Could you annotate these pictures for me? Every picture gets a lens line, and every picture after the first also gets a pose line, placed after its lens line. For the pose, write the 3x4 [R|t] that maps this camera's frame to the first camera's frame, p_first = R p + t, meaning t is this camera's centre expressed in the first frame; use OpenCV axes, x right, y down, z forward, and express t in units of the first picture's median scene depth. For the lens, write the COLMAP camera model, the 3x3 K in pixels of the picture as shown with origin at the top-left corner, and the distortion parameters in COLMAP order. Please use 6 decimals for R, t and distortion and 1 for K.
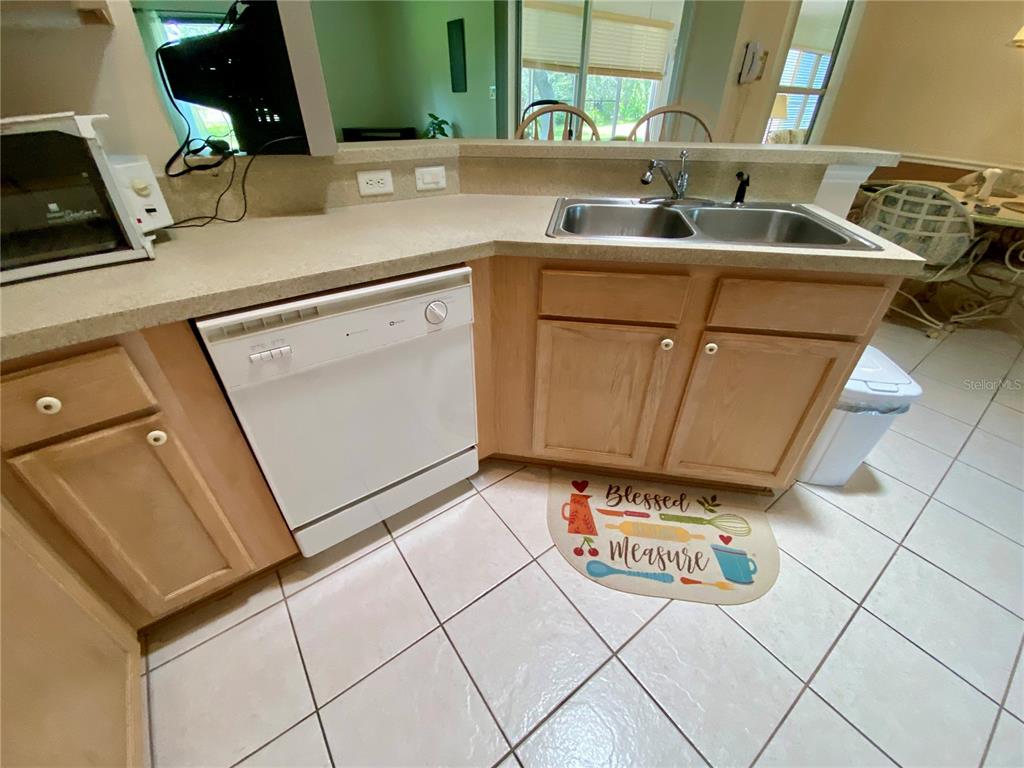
lens RADIAL K [[413.4, 0, 512.0], [0, 413.4, 384.0], [0, 0, 1]] dist [0.038573, -0.028157]
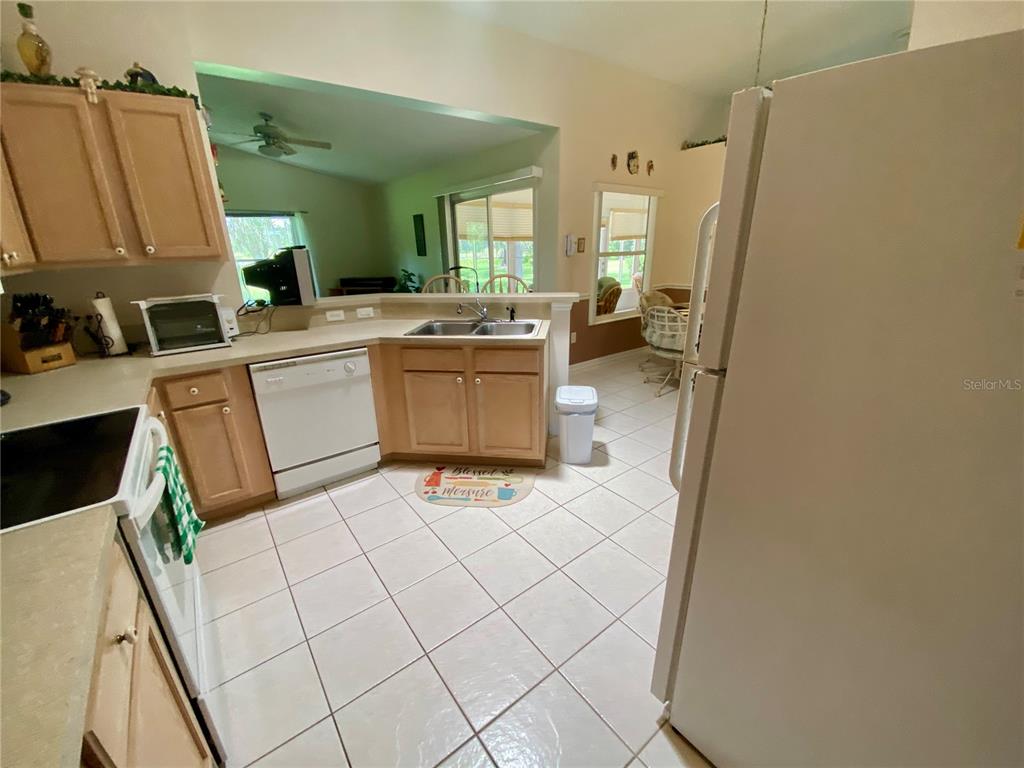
lens RADIAL K [[413.4, 0, 512.0], [0, 413.4, 384.0], [0, 0, 1]] dist [0.038573, -0.028157]
pose [[0.999384, -0.032541, 0.013173, 0.558146], [0.034892, 0.962067, -0.270574, 0.469274], [-0.003868, 0.270867, 0.962609, -0.972372]]
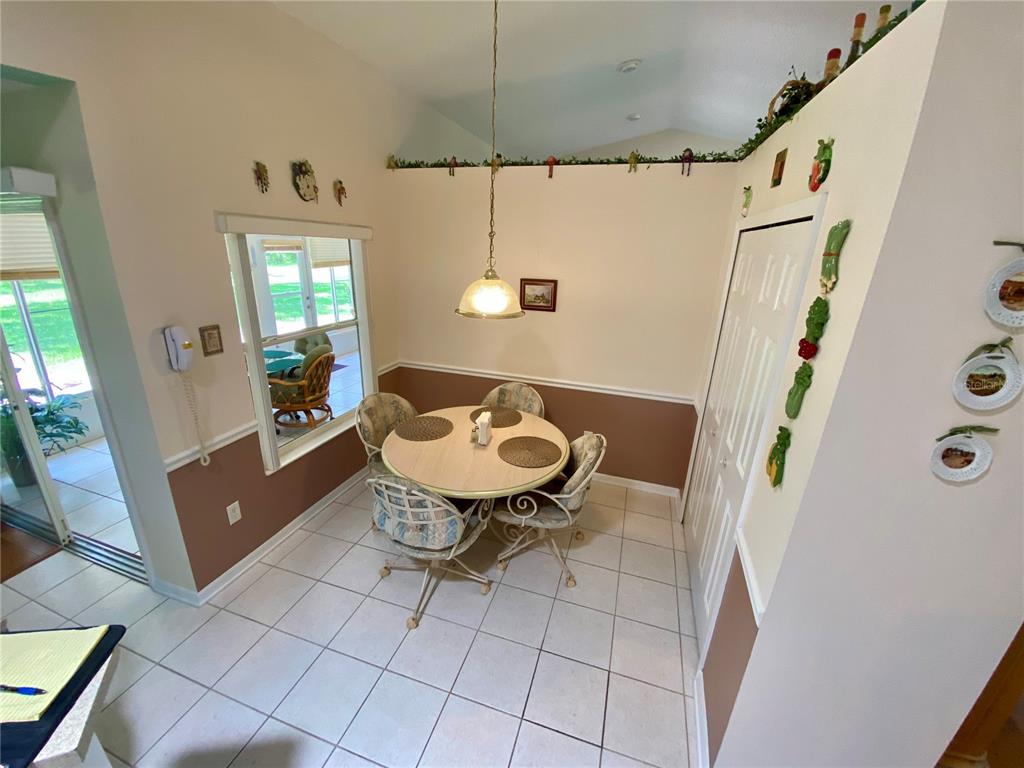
lens RADIAL K [[414.9, 0, 512.0], [0, 414.9, 384.0], [0, 0, 1]] dist [0.022636, -0.000114]
pose [[0.810302, -0.170097, 0.560783, 1.224991], [0.306382, 0.938709, -0.157976, -0.769986], [-0.499540, 0.299822, 0.812752, 0.132150]]
